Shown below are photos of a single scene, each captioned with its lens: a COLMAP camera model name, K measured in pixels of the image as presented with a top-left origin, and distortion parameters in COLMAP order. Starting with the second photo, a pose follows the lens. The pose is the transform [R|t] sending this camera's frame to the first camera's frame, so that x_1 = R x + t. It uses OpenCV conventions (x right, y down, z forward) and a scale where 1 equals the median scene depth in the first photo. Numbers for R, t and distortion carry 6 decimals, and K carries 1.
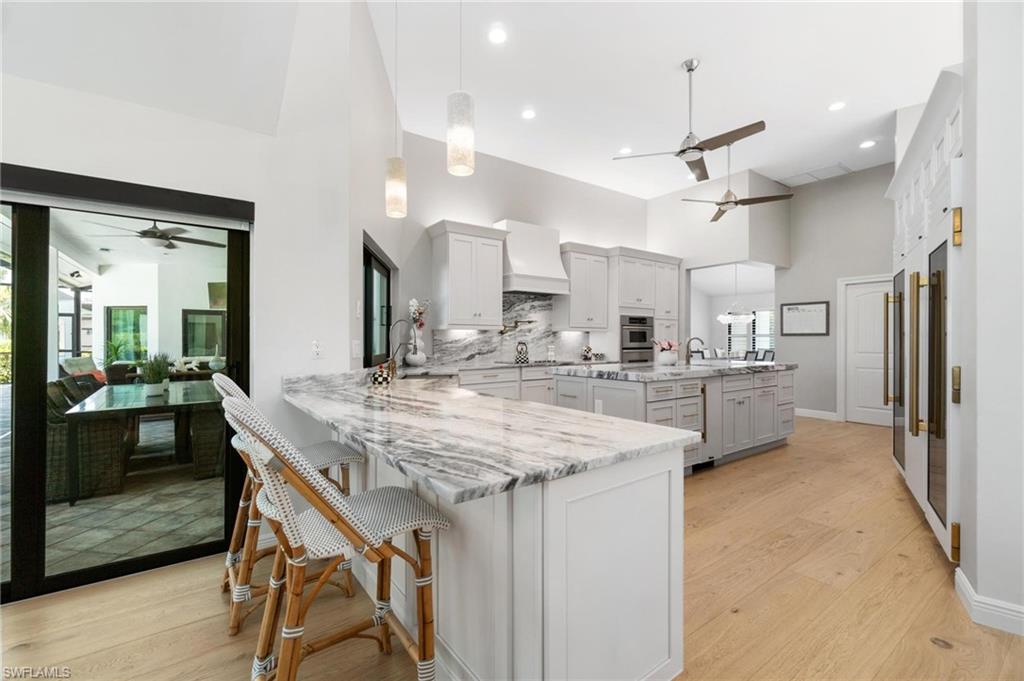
lens RADIAL K [[442.1, 0, 502.4], [0, 442.1, 341.7], [0, 0, 1]] dist [-0.009986, 0.004297]
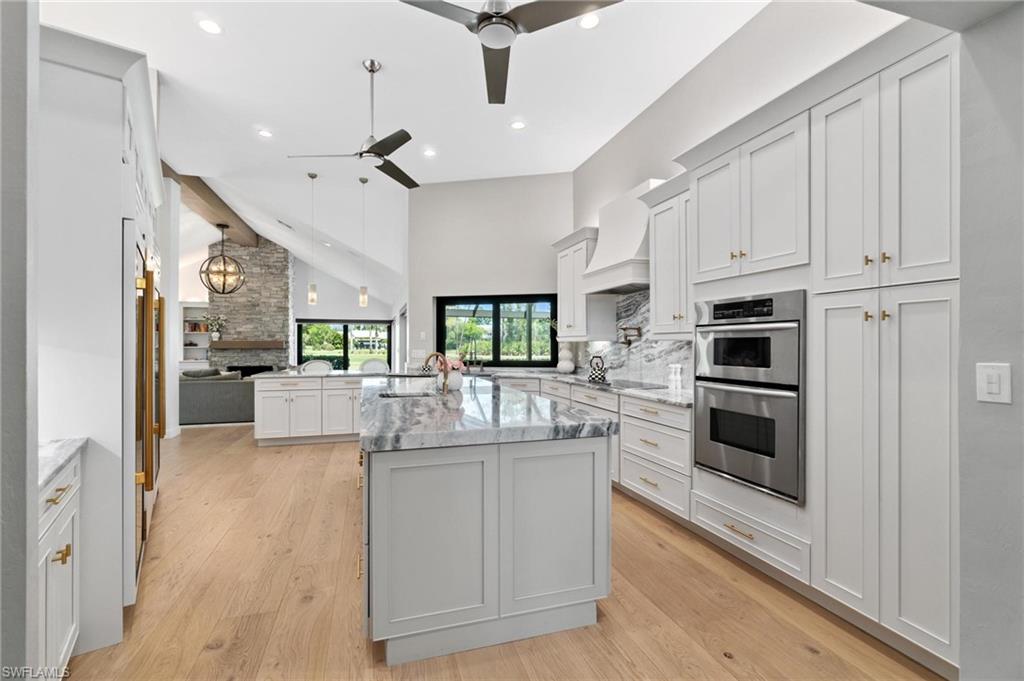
lens RADIAL K [[442.1, 0, 506.6], [0, 442.1, 345.6], [0, 0, 1]] dist [-0.009986, 0.004297]
pose [[-0.309199, 0.003099, -0.950992, 0.801230], [-0.004515, 0.999979, 0.004726, -0.019119], [0.950987, 0.005755, -0.309178, 1.013148]]
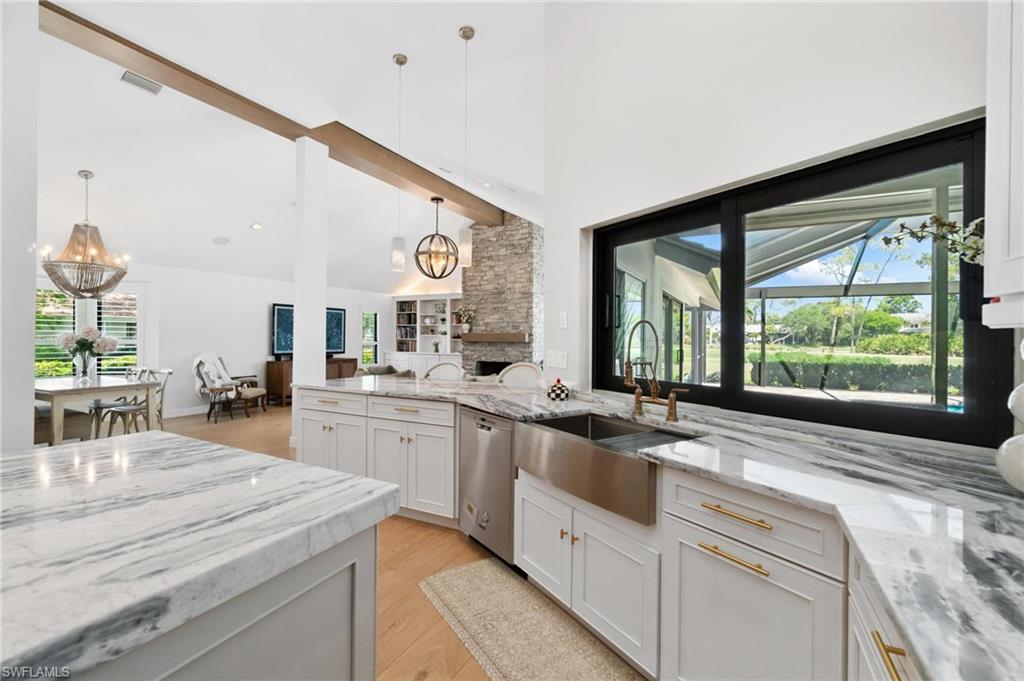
lens RADIAL K [[442.1, 0, 507.0], [0, 442.1, 337.7], [0, 0, 1]] dist [-0.009986, 0.004297]
pose [[-0.892962, -0.005573, -0.450097, 0.119742], [-0.009536, 0.999933, 0.006538, -0.019773], [0.450030, 0.010130, -0.892956, 0.897307]]
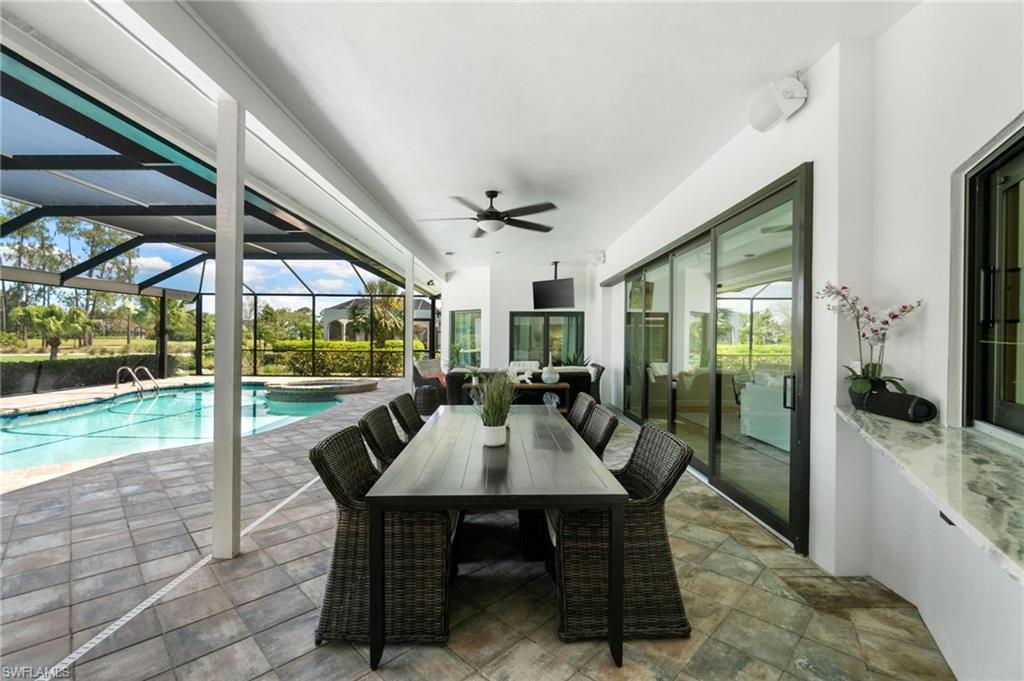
lens RADIAL K [[442.1, 0, 505.5], [0, 442.1, 340.7], [0, 0, 1]] dist [-0.009986, 0.004297]
pose [[0.813805, 0.008142, -0.581080, -0.305110], [-0.011180, 0.999936, -0.001646, -0.013555], [0.581030, 0.007836, 0.813844, 0.368045]]
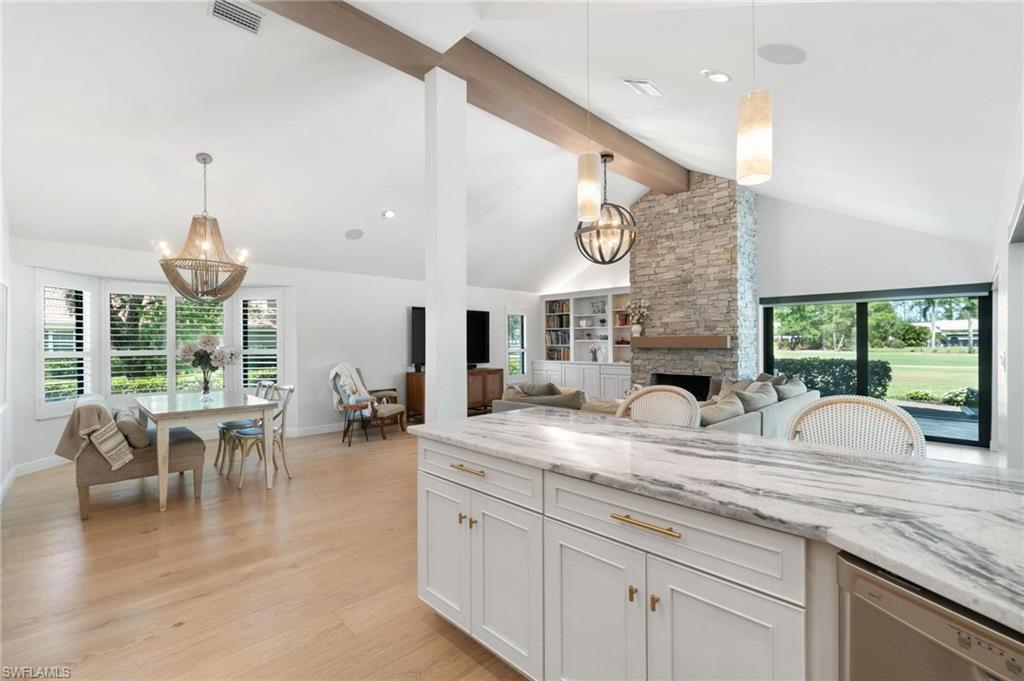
lens RADIAL K [[442.1, 0, 499.1], [0, 442.1, 343.9], [0, 0, 1]] dist [-0.009986, 0.004297]
pose [[-0.990260, 0.006135, -0.139096, 0.087081], [0.004874, 0.999944, 0.009408, -0.018693], [0.139146, 0.008638, -0.990234, 0.582177]]
